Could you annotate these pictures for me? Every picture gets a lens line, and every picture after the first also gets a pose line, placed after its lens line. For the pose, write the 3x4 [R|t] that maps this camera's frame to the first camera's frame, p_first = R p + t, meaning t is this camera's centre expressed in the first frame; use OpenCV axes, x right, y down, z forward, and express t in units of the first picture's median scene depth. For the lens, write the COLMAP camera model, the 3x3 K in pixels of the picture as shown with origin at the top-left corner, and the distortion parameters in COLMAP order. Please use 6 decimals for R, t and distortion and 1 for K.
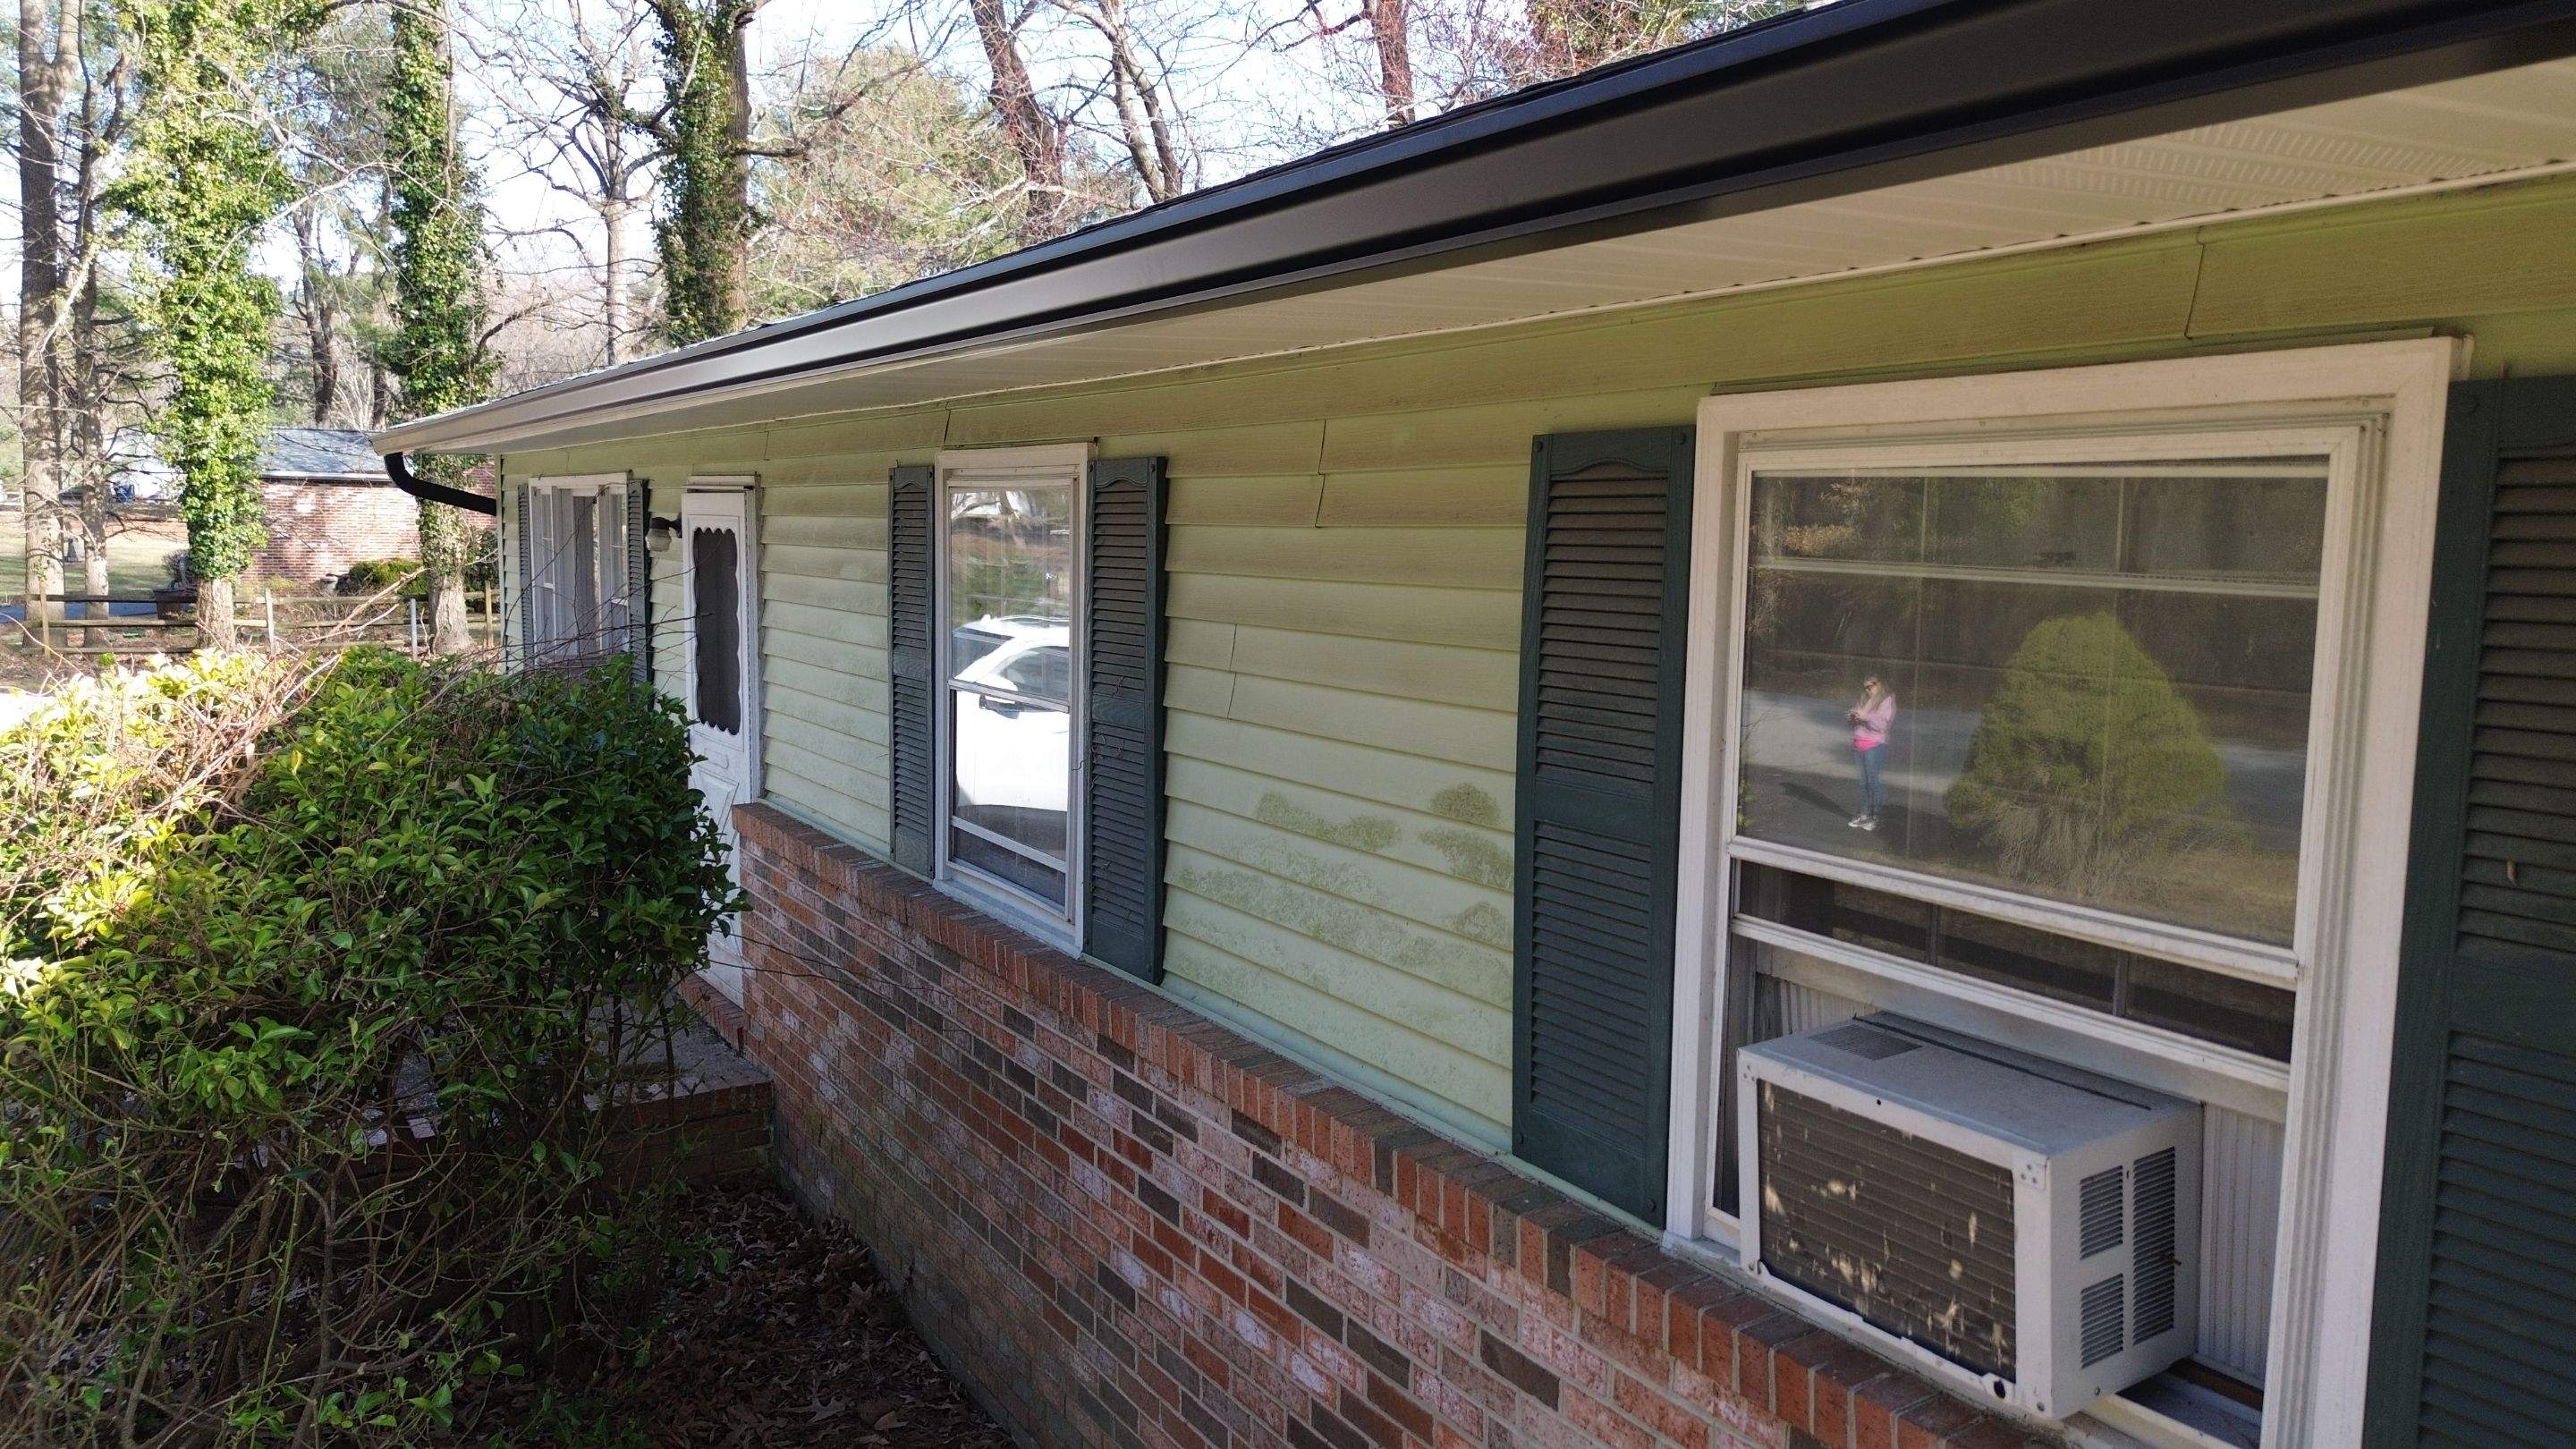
lens RADIAL K [[1821.8, 0, 1293.7], [0, 1821.8, 712.8], [0, 0, 1]] dist [0.101439, -0.114153]
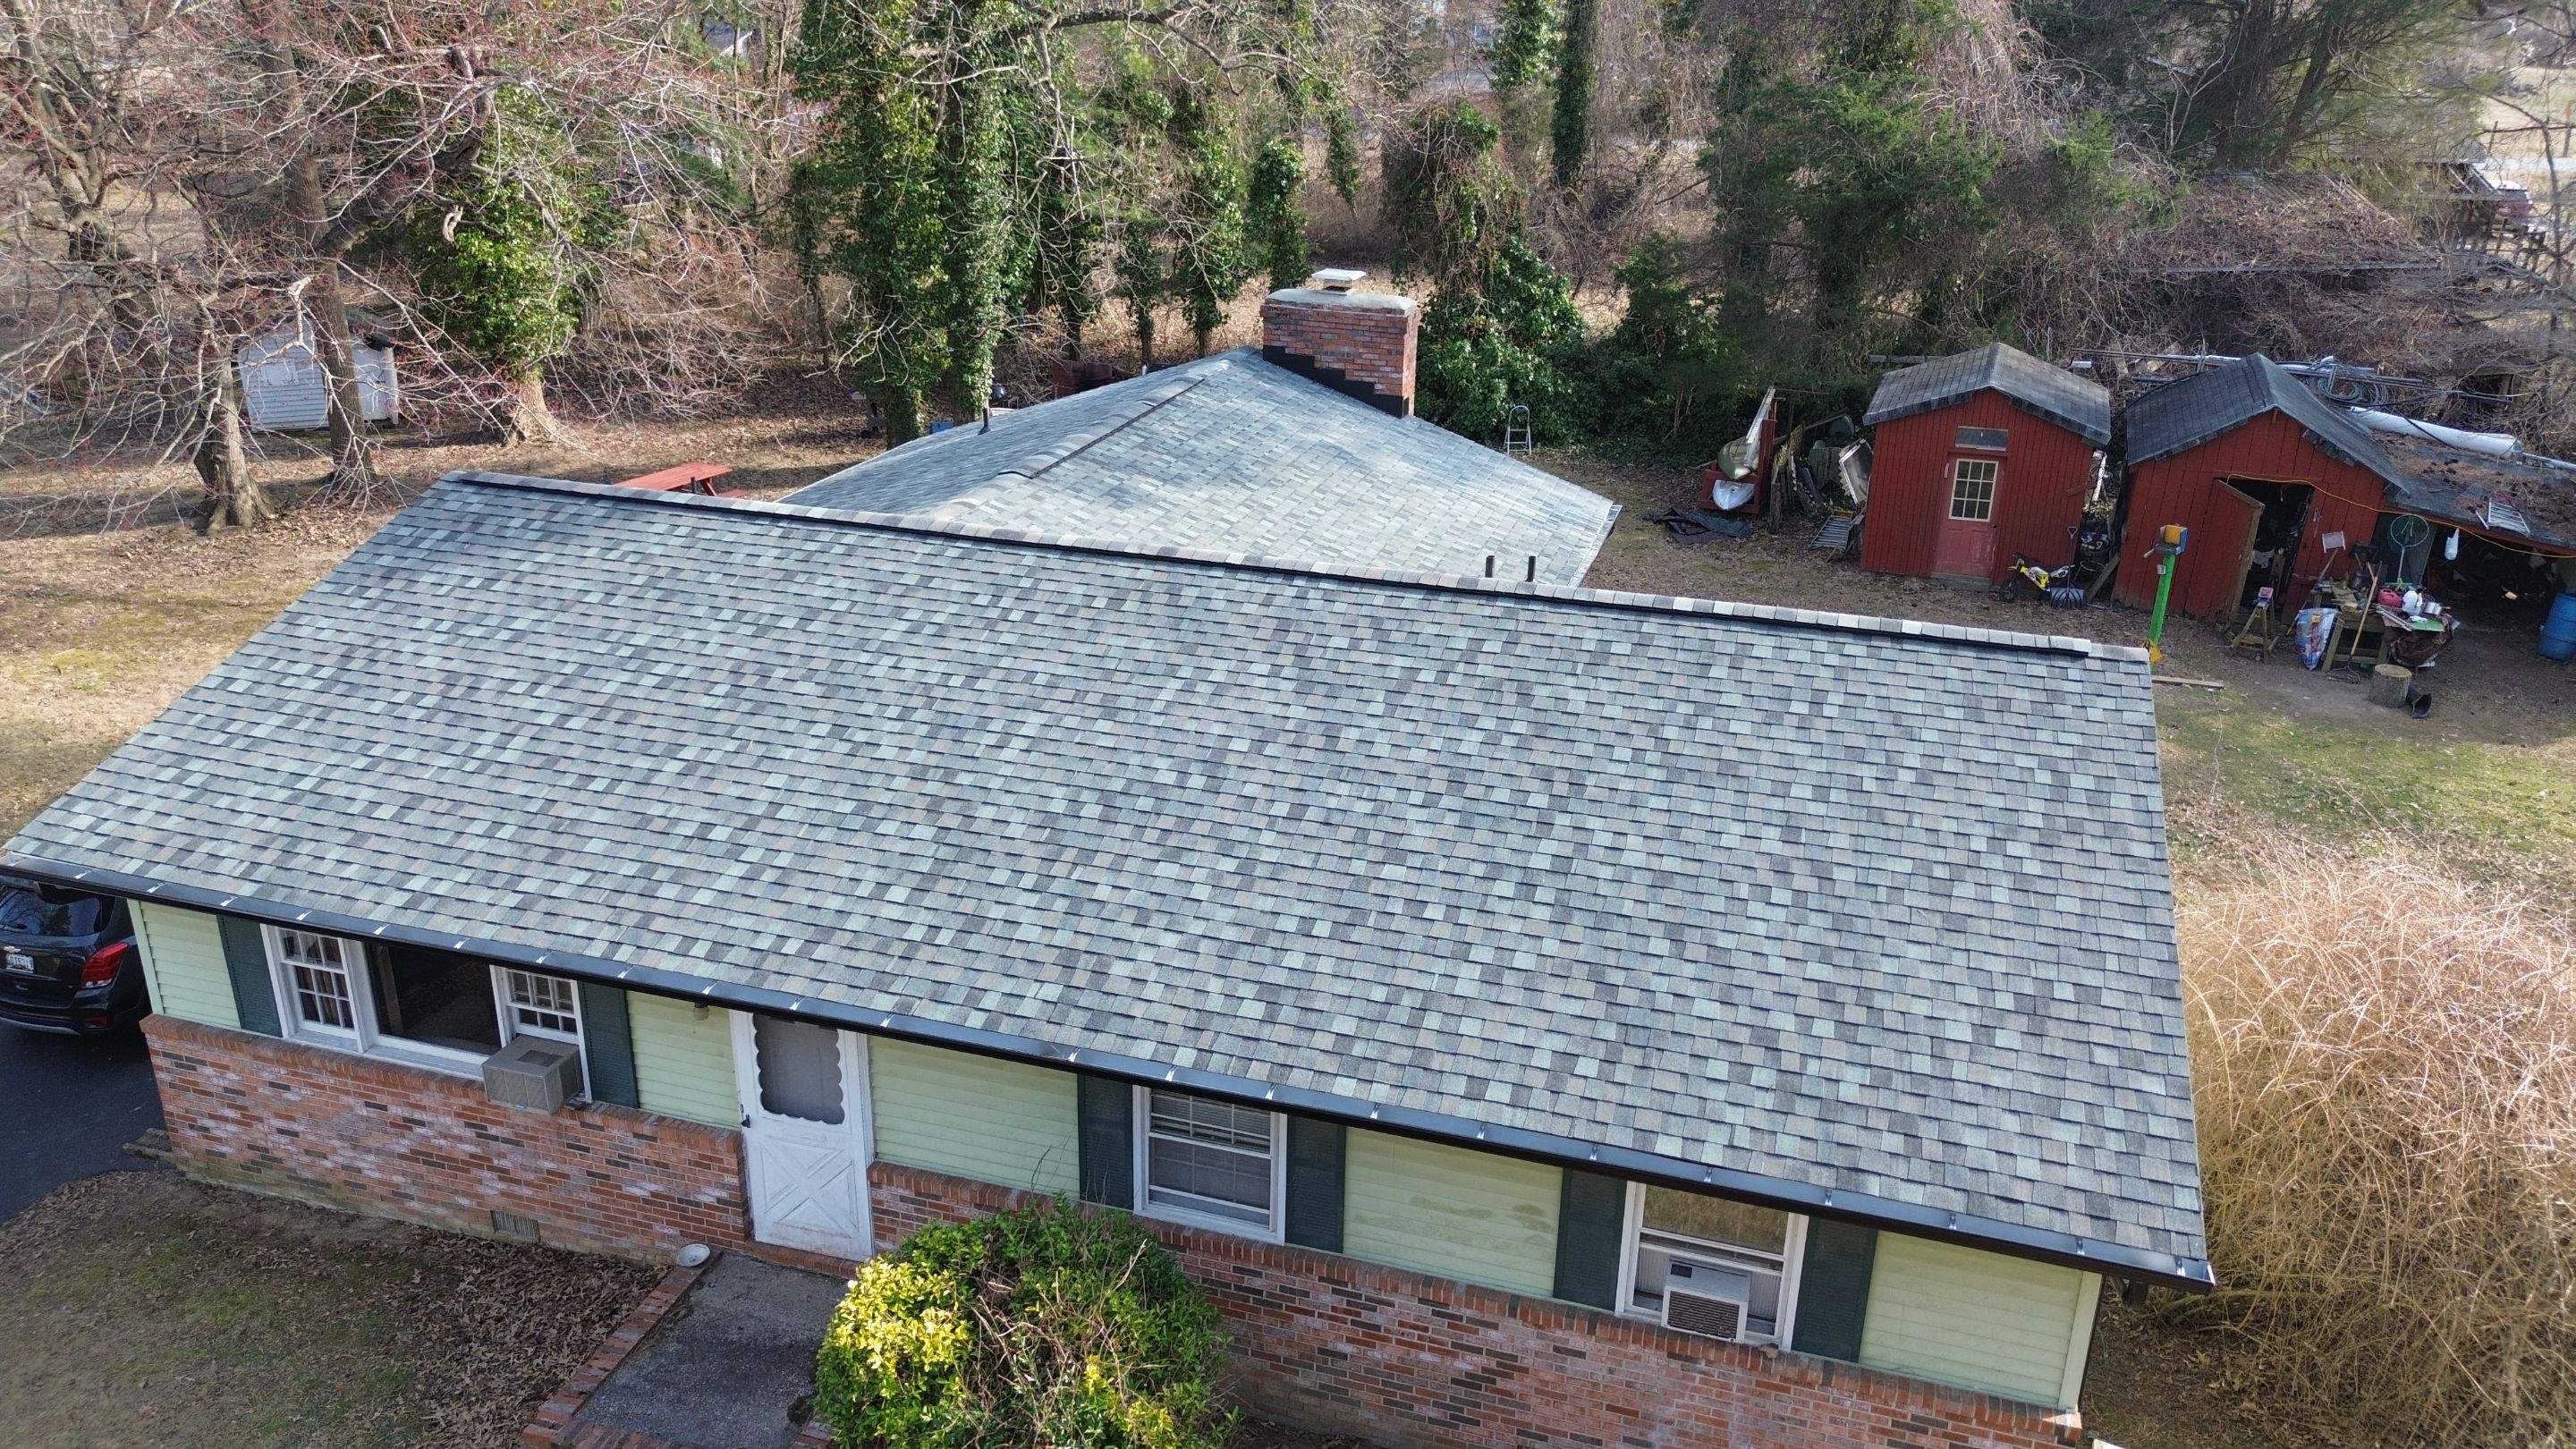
lens RADIAL K [[1821.8, 0, 1293.7], [0, 1821.8, 712.8], [0, 0, 1]] dist [0.101439, -0.114153]
pose [[0.747633, -0.235977, 0.620774, -1.787041], [0.057424, 0.954212, 0.293569, -1.555654], [-0.661625, -0.183834, 0.726951, -0.861447]]
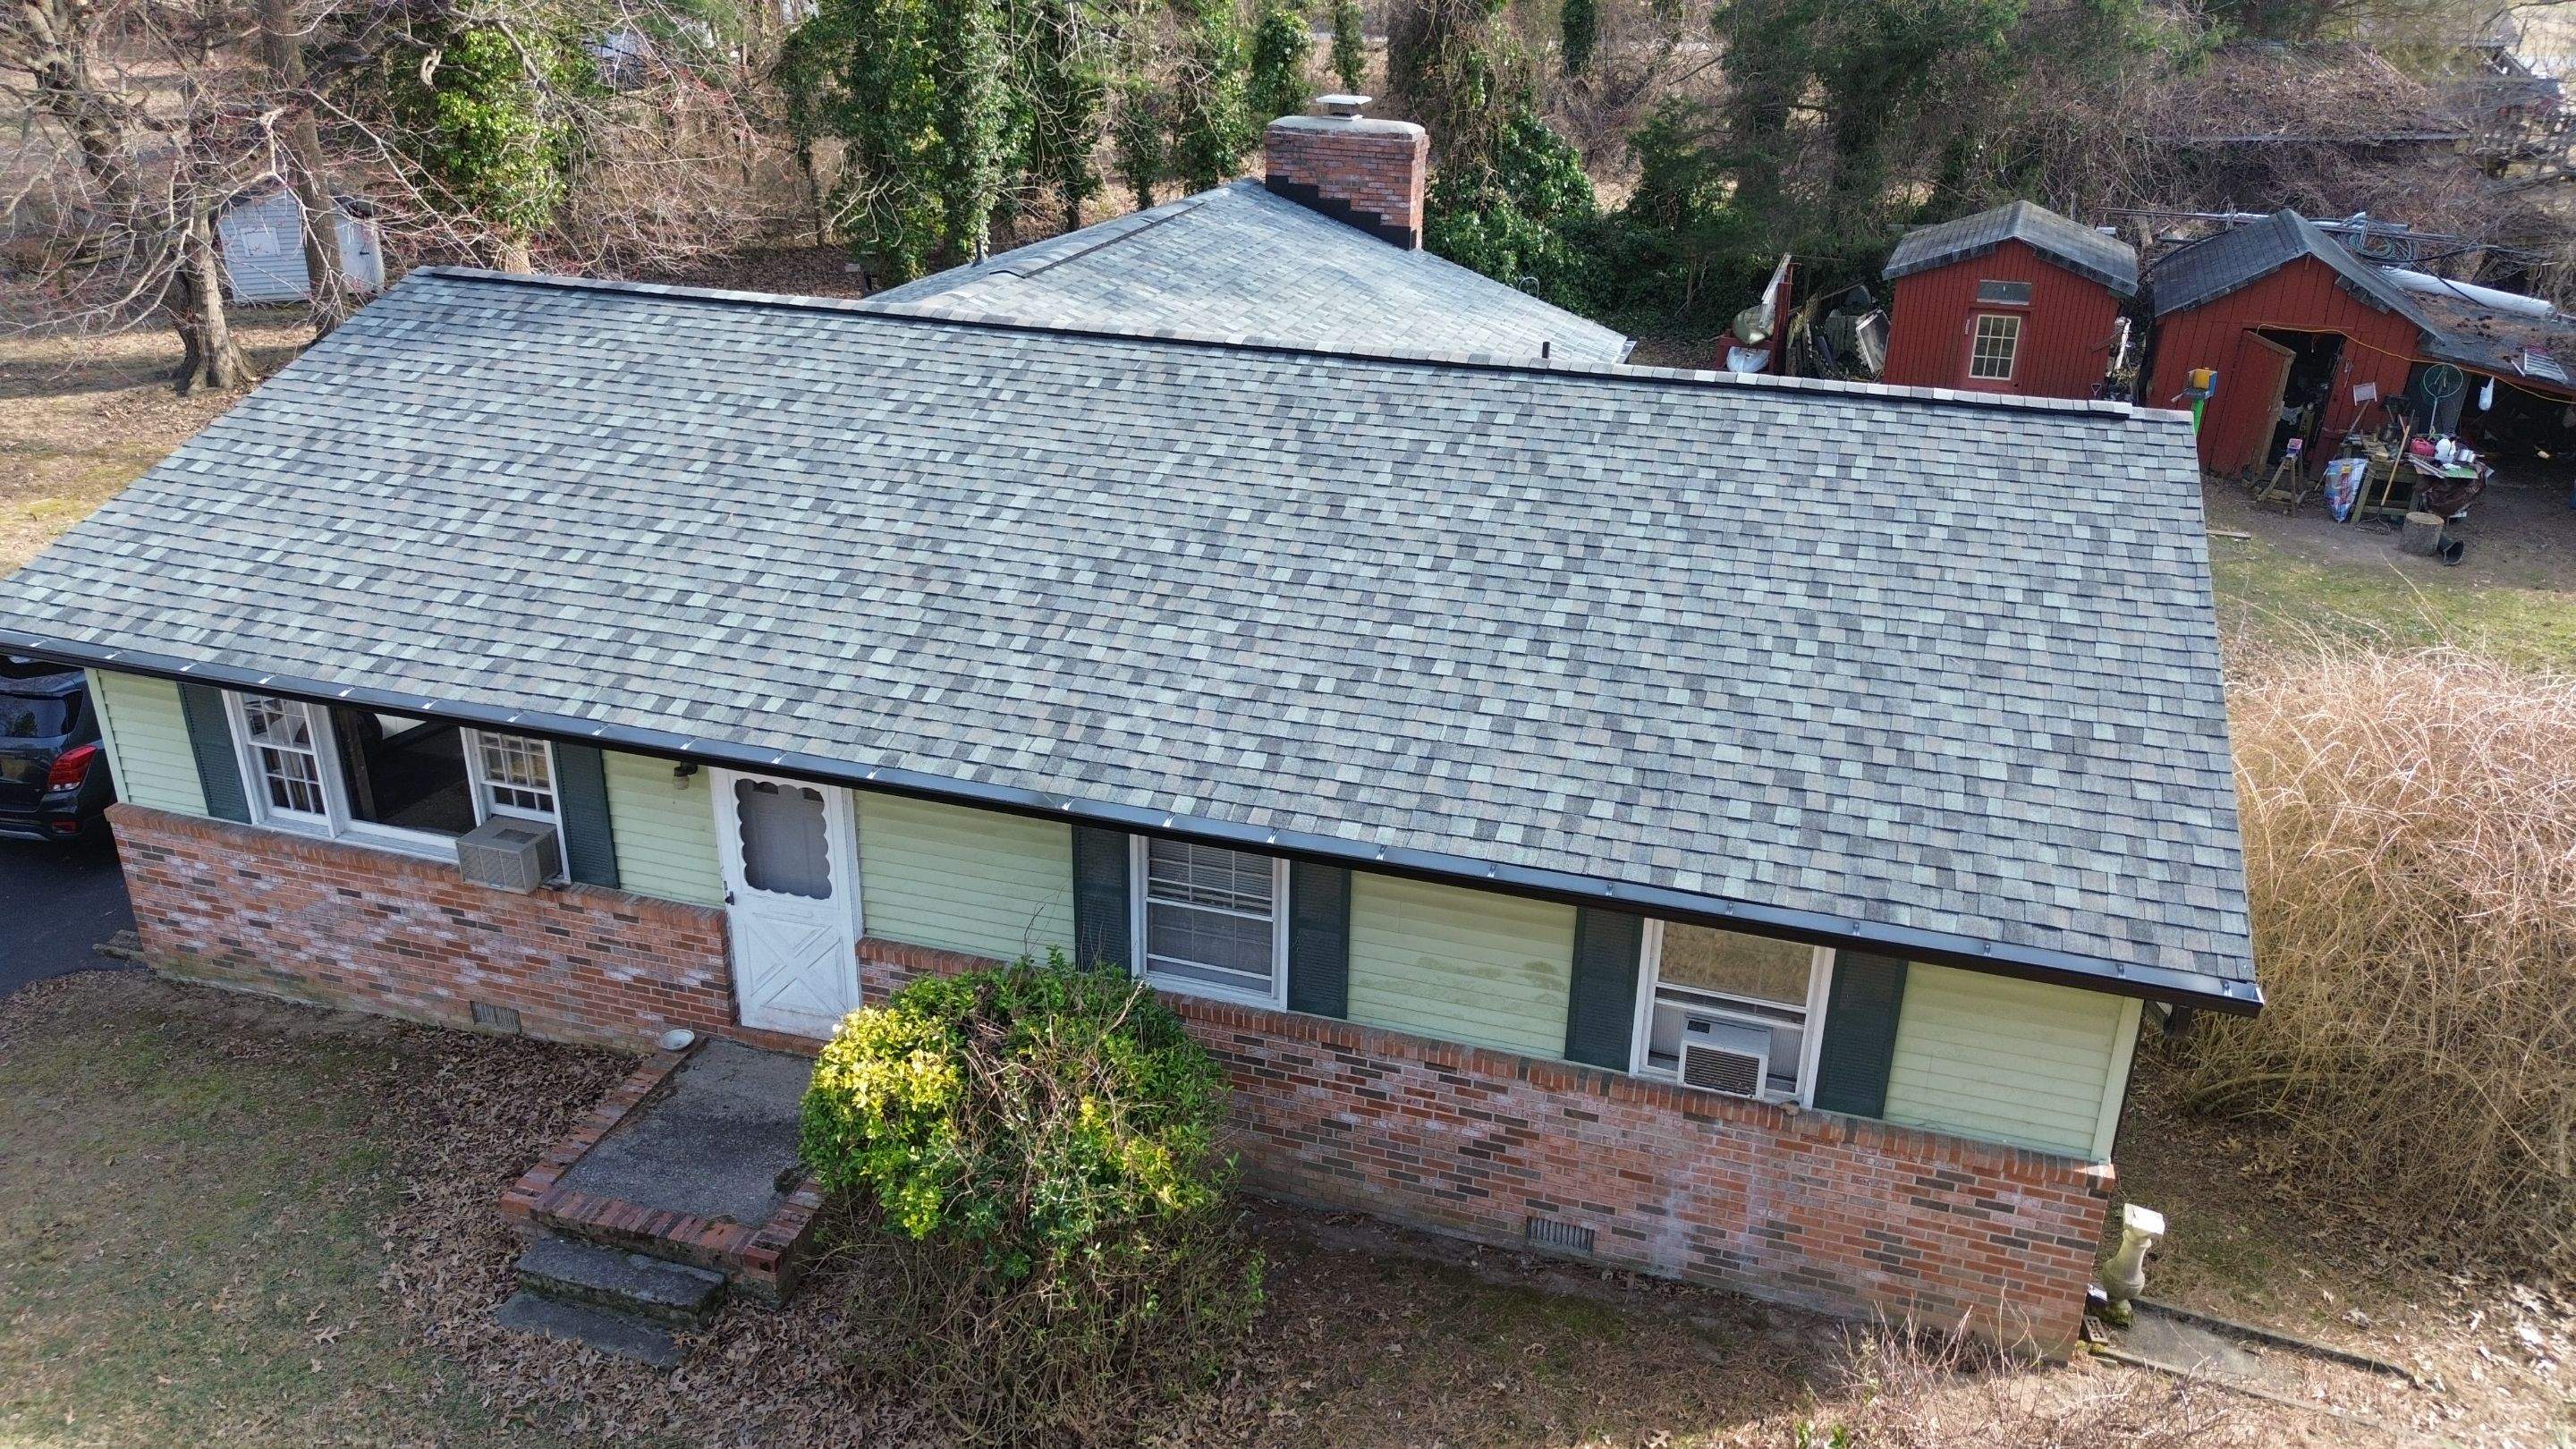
lens RADIAL K [[1821.8, 0, 1293.7], [0, 1821.8, 712.8], [0, 0, 1]] dist [0.101439, -0.114153]
pose [[0.749032, -0.256192, 0.610997, -1.776607], [0.057732, 0.943942, 0.325022, -1.231731], [-0.660014, -0.208178, 0.721833, -0.824419]]
